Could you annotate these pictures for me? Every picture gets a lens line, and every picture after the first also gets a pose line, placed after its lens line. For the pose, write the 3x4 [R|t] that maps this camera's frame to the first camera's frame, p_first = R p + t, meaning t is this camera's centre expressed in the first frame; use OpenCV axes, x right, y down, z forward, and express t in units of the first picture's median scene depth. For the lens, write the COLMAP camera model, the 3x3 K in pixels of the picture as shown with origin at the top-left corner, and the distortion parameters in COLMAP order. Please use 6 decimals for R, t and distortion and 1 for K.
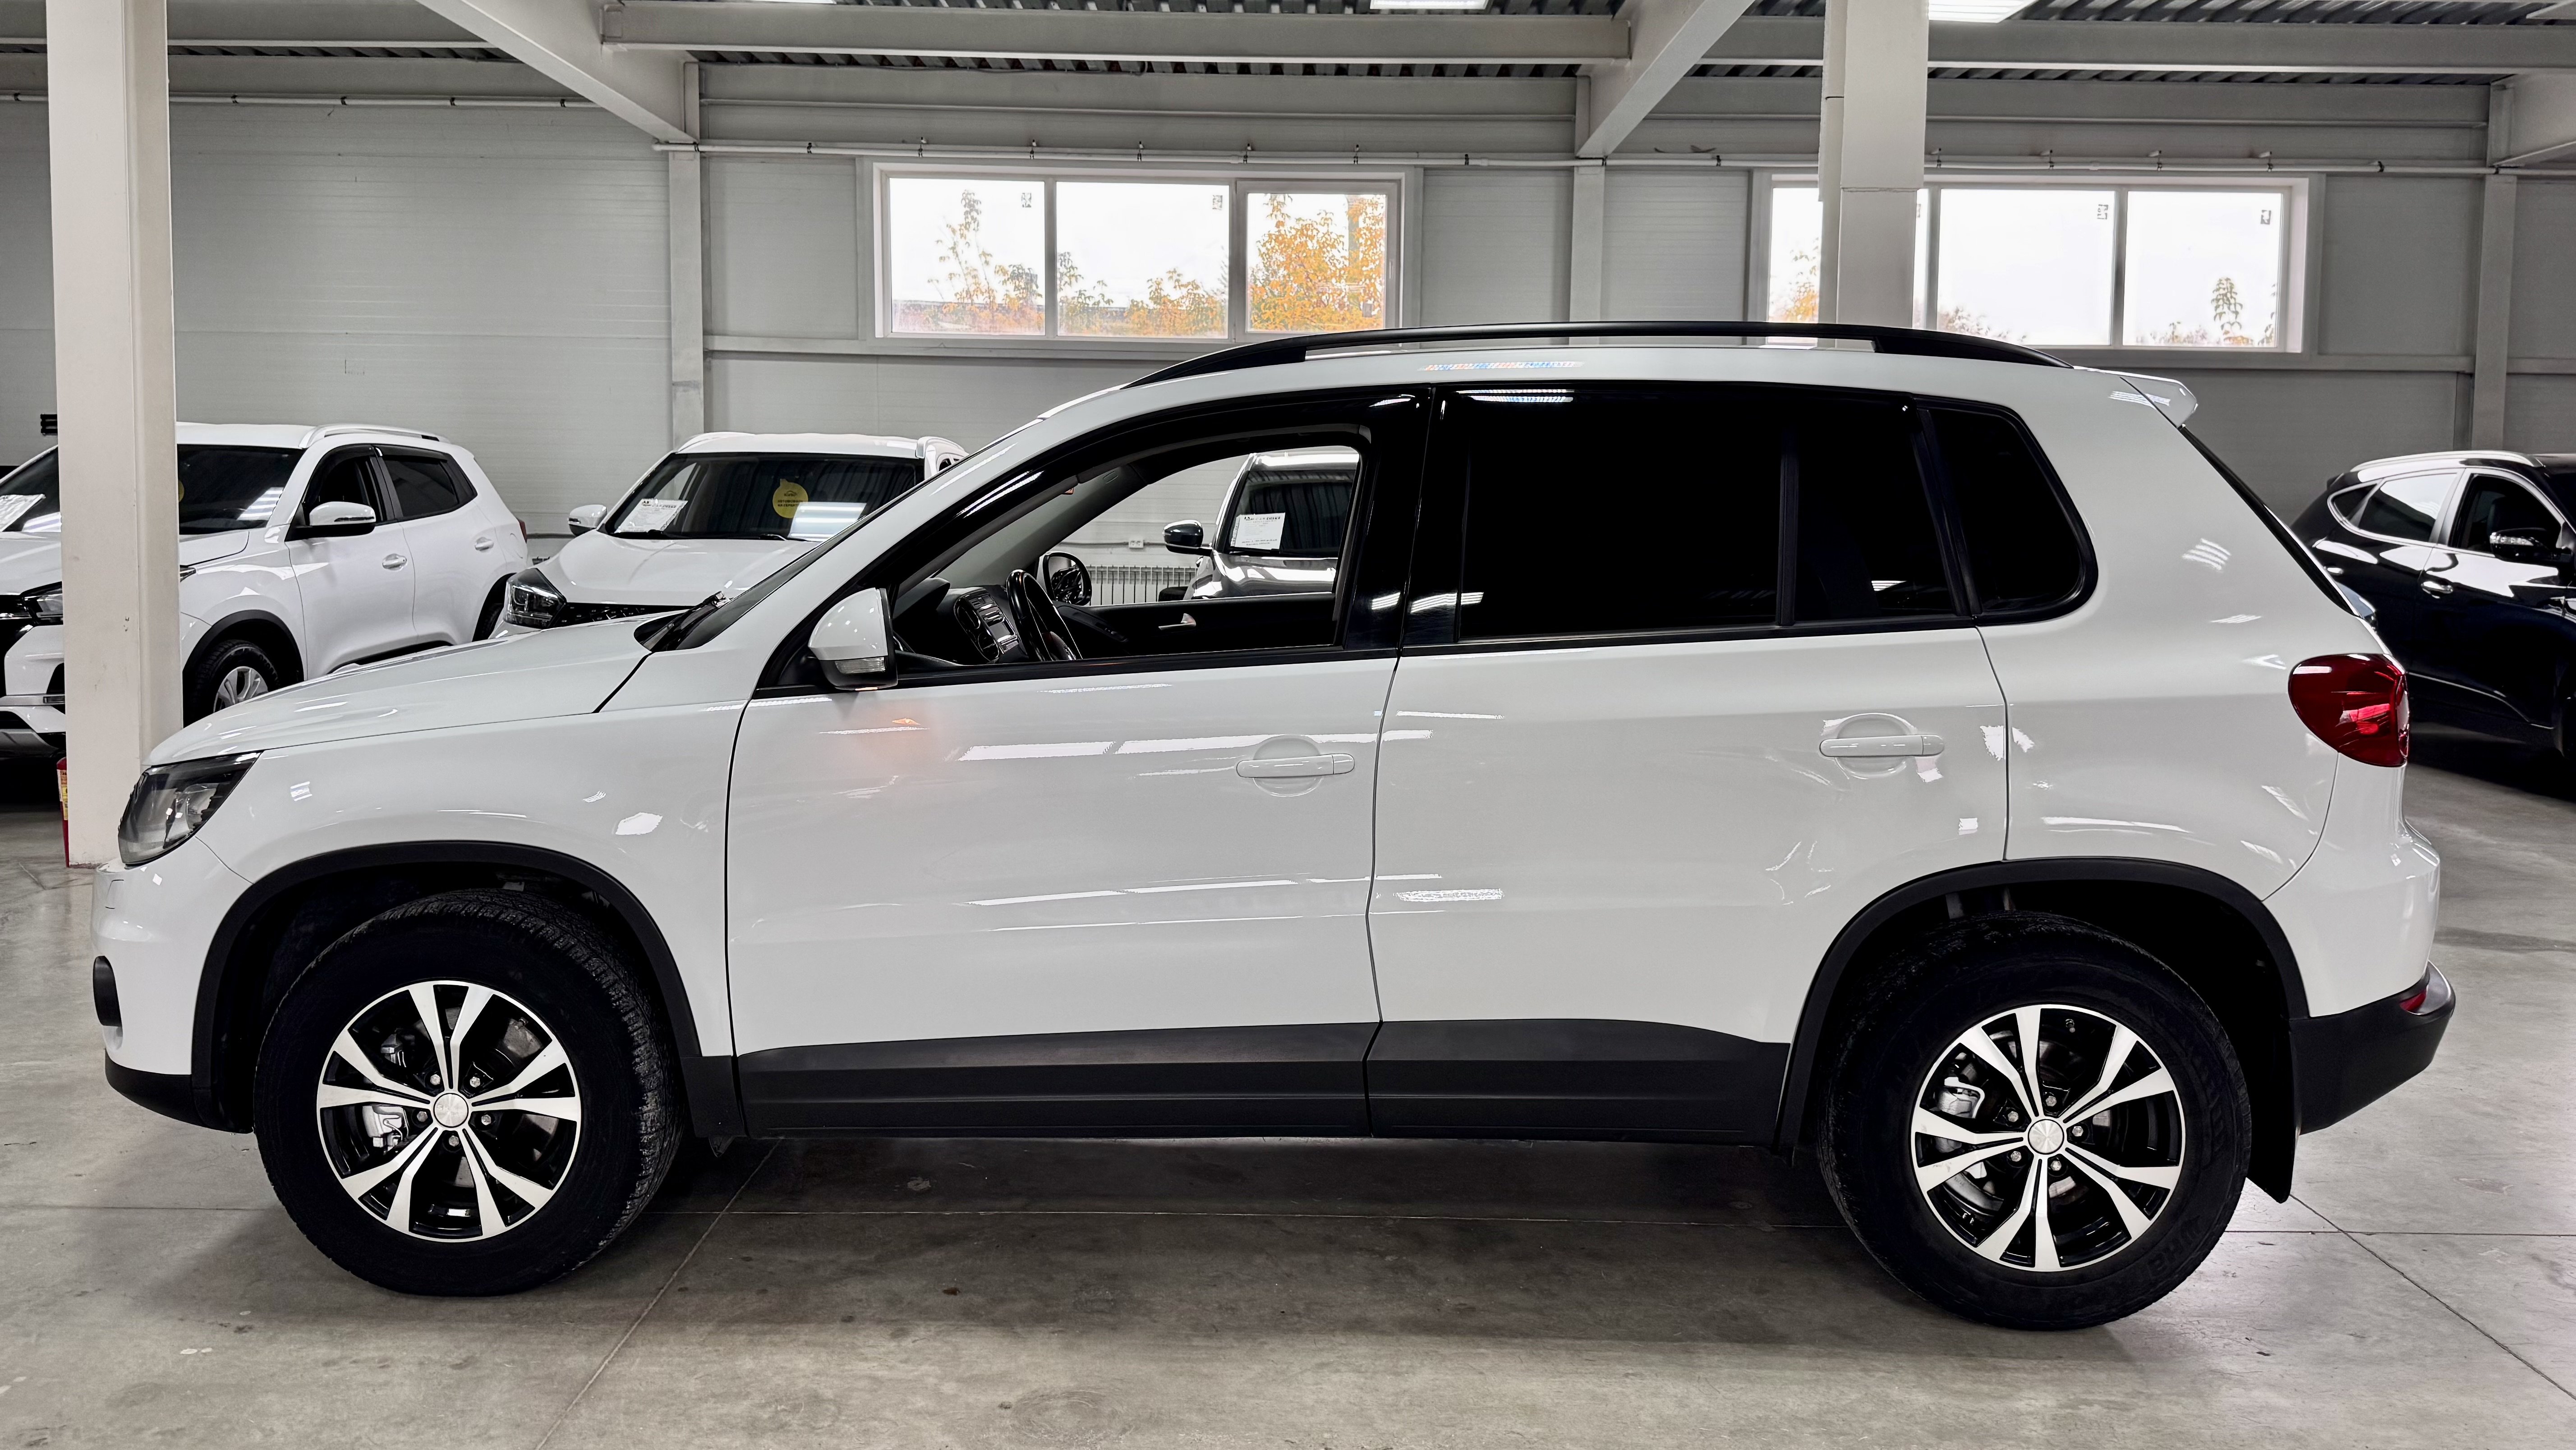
lens RADIAL K [[1832.0, 0, 1299.4], [0, 1832.0, 618.5], [0, 0, 1]] dist [0.002845, -0.007667]
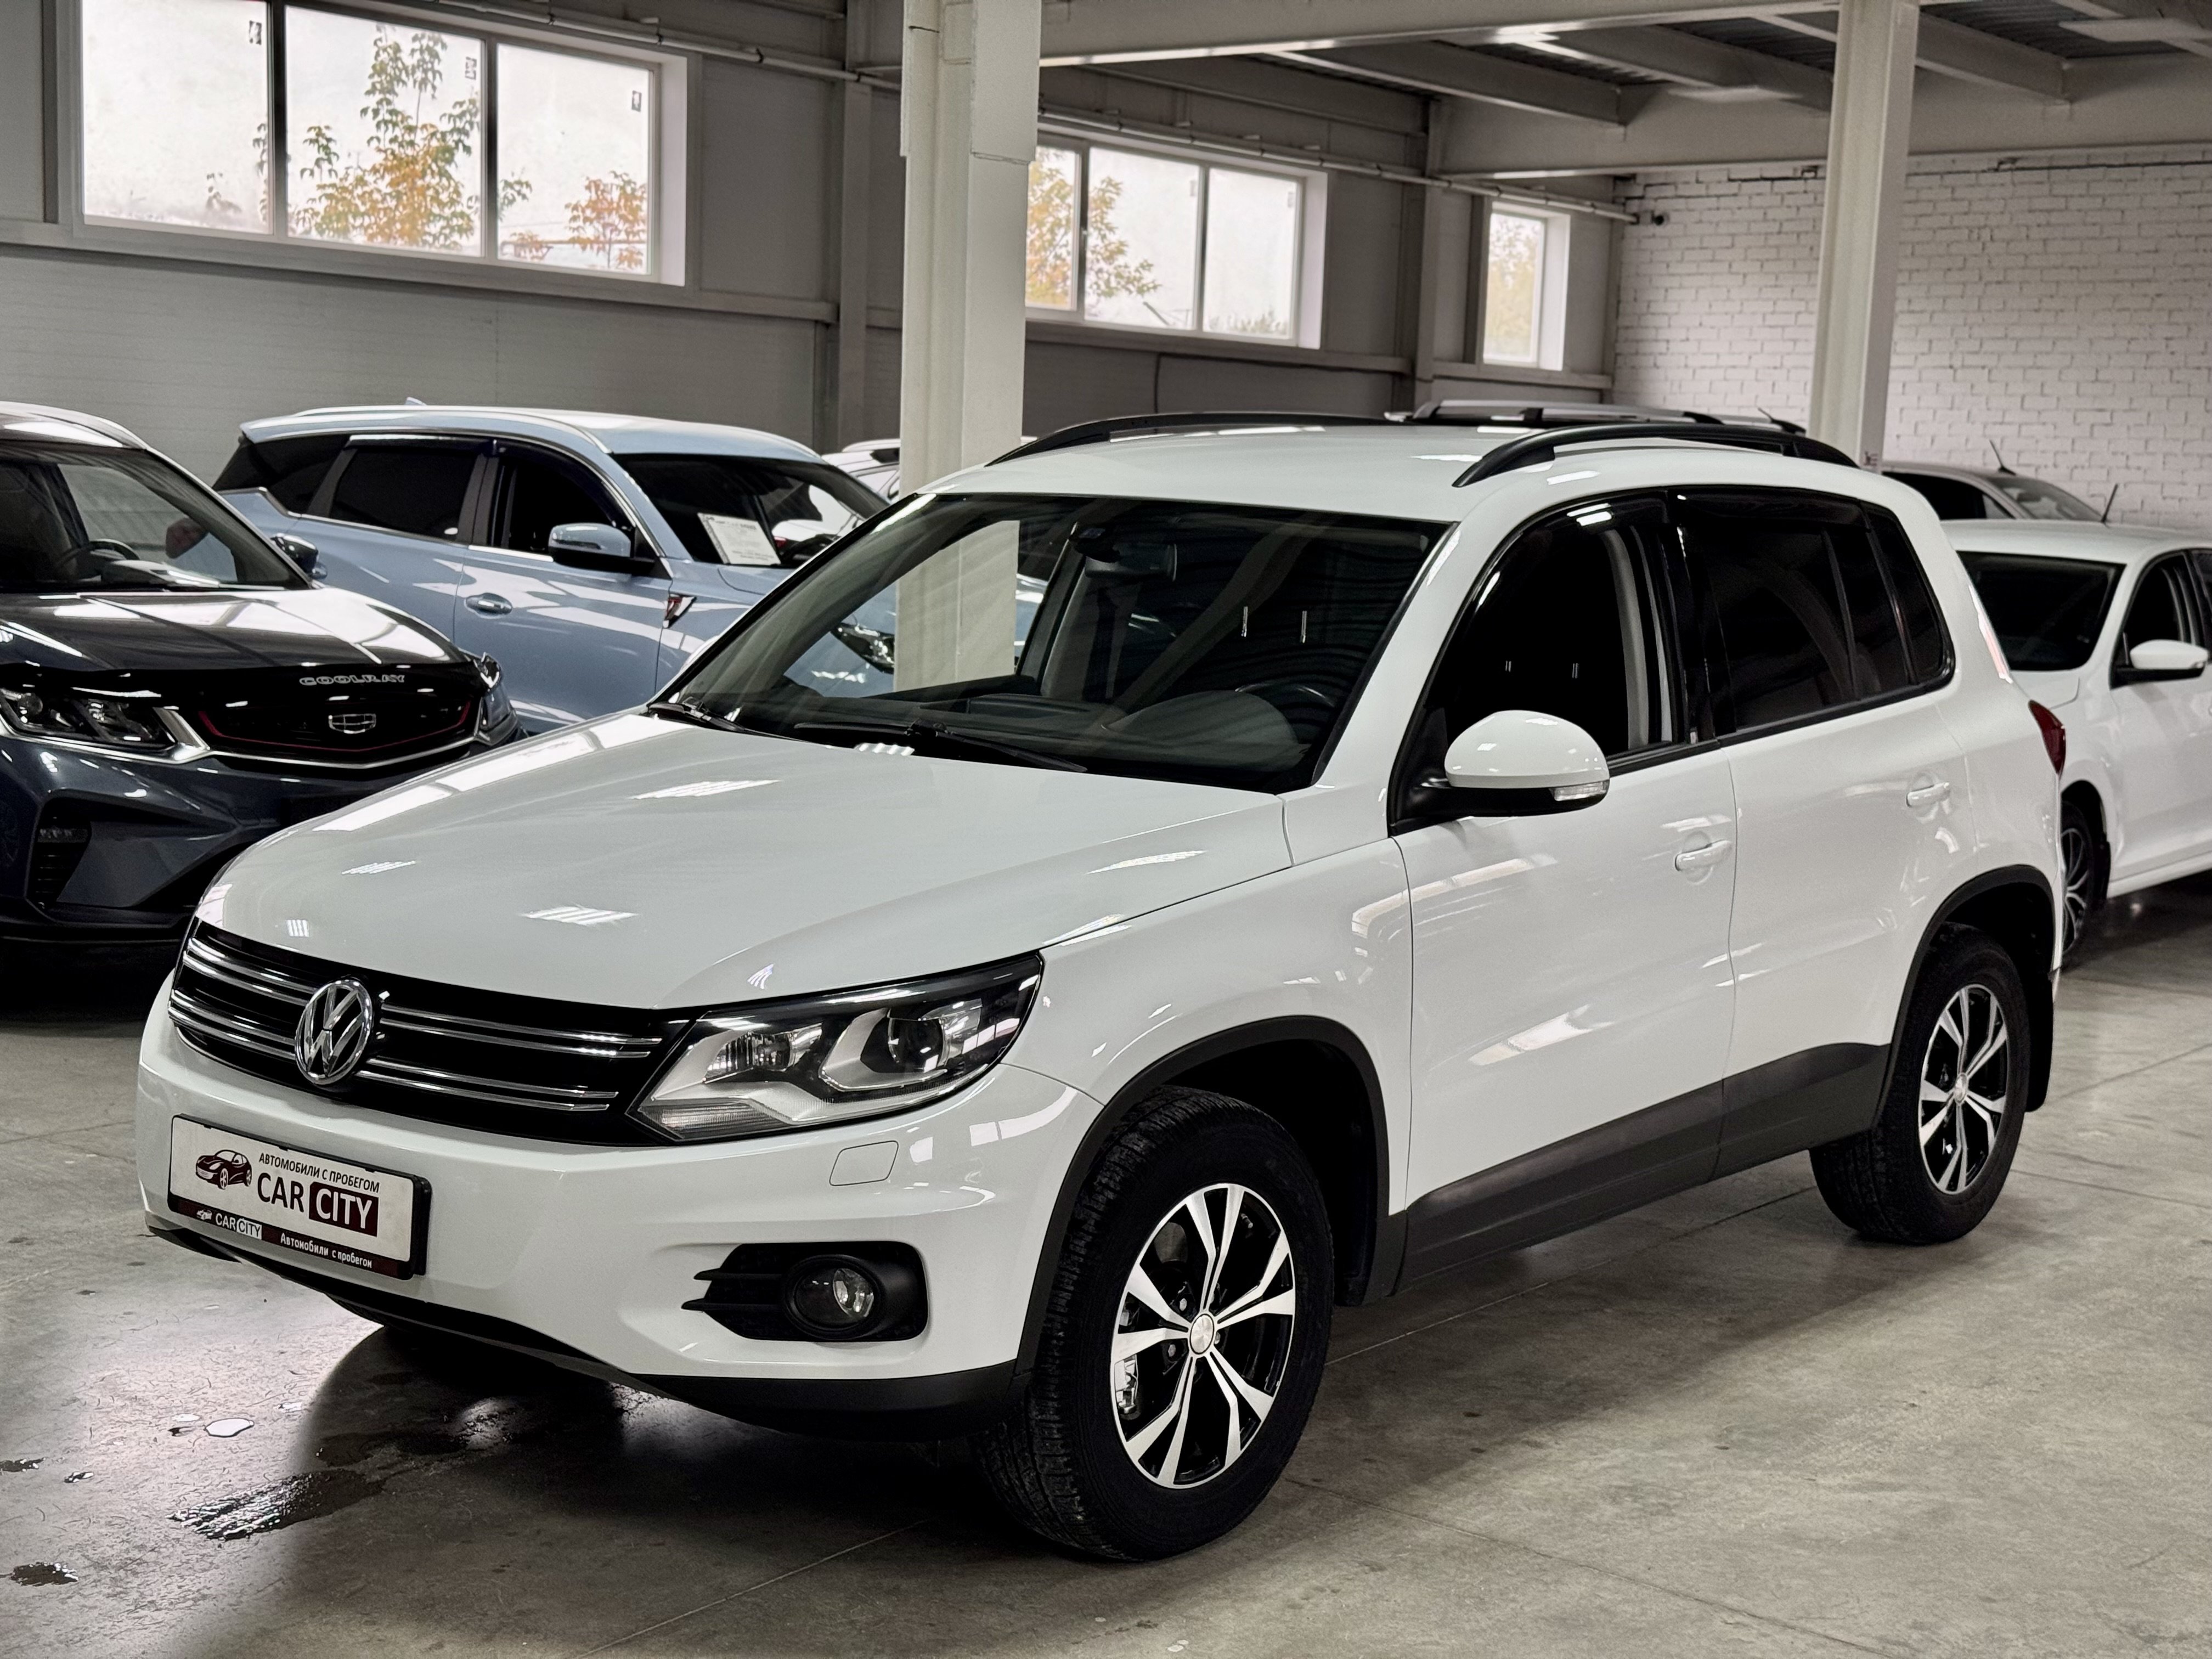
lens RADIAL K [[3101.0, 0, 1106.0], [0, 3101.0, 829.5], [0, 0, 1]] dist [0.067228, 0.055378]
pose [[0.611140, -0.082145, 0.787248, -1.661174], [0.021806, 0.995970, 0.086996, -0.101314], [-0.791222, -0.036000, 0.610468, 0.147026]]
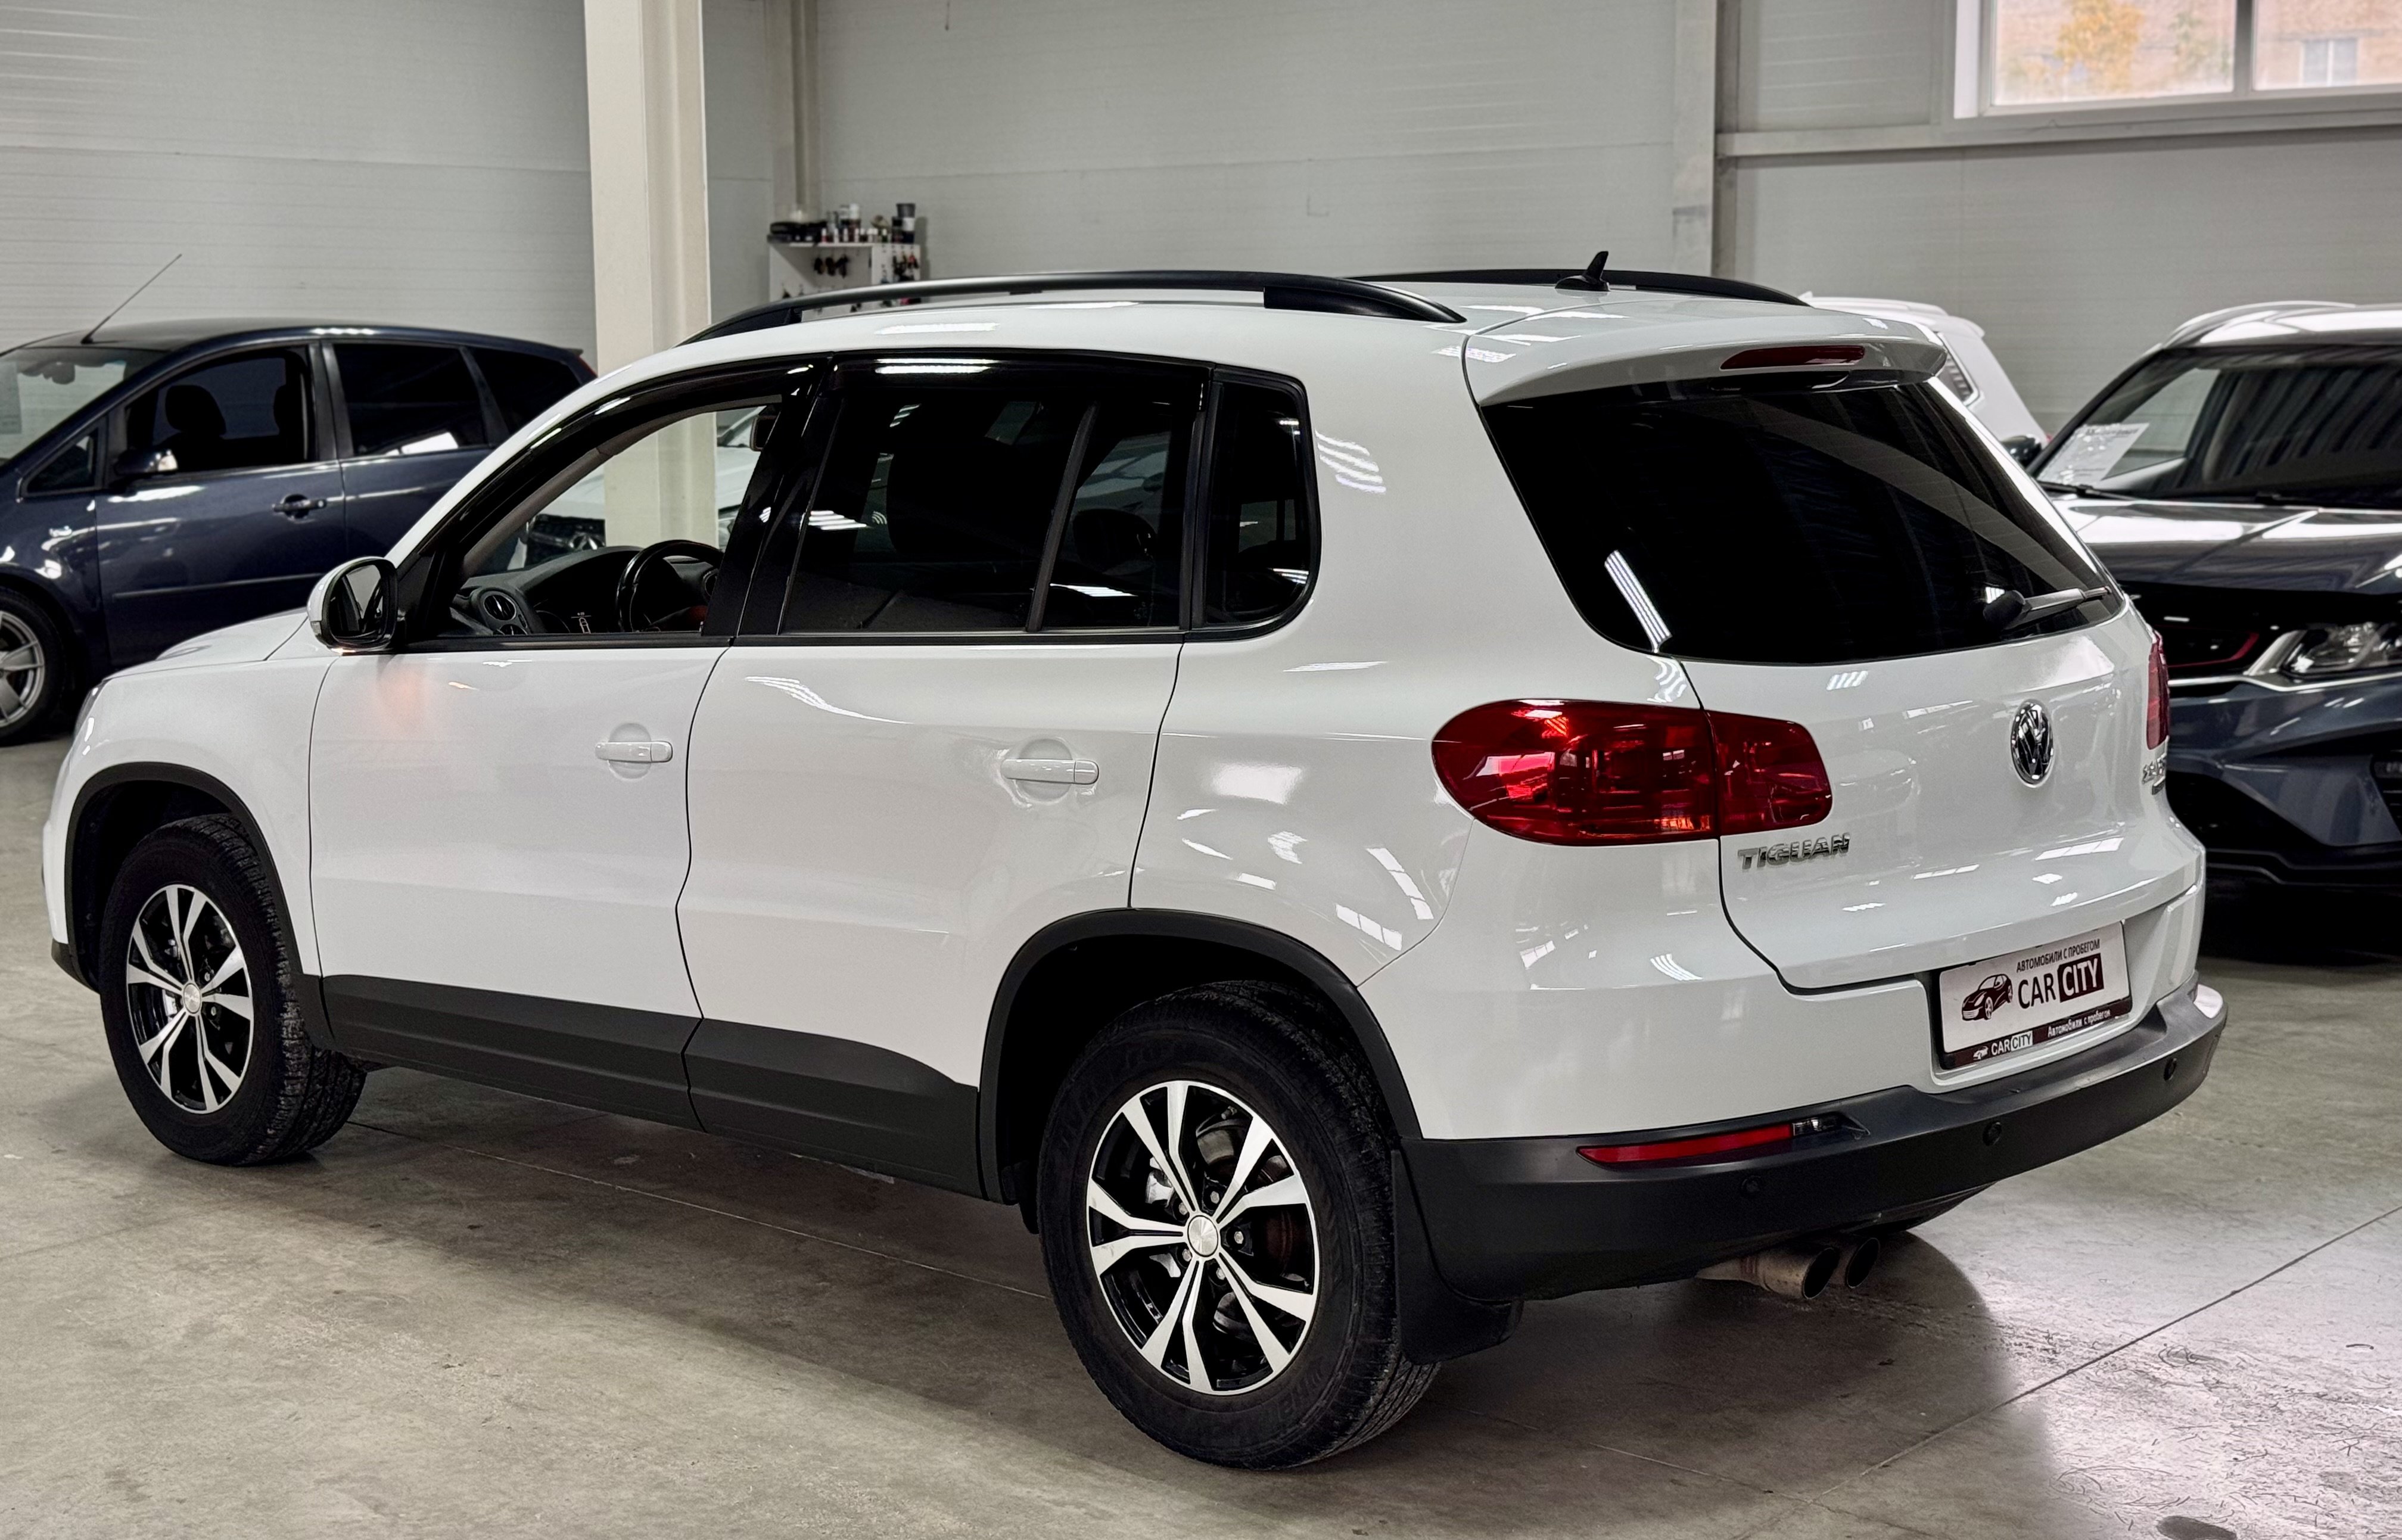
lens RADIAL K [[3369.8, 0, 1201.0], [0, 3369.8, 770.0], [0, 0, 1]] dist [0.236538, -0.808572]
pose [[0.749242, 0.072112, -0.658359, 1.439400], [-0.029634, 0.996709, 0.075448, -0.056326], [0.661634, -0.037019, 0.748913, -0.186488]]
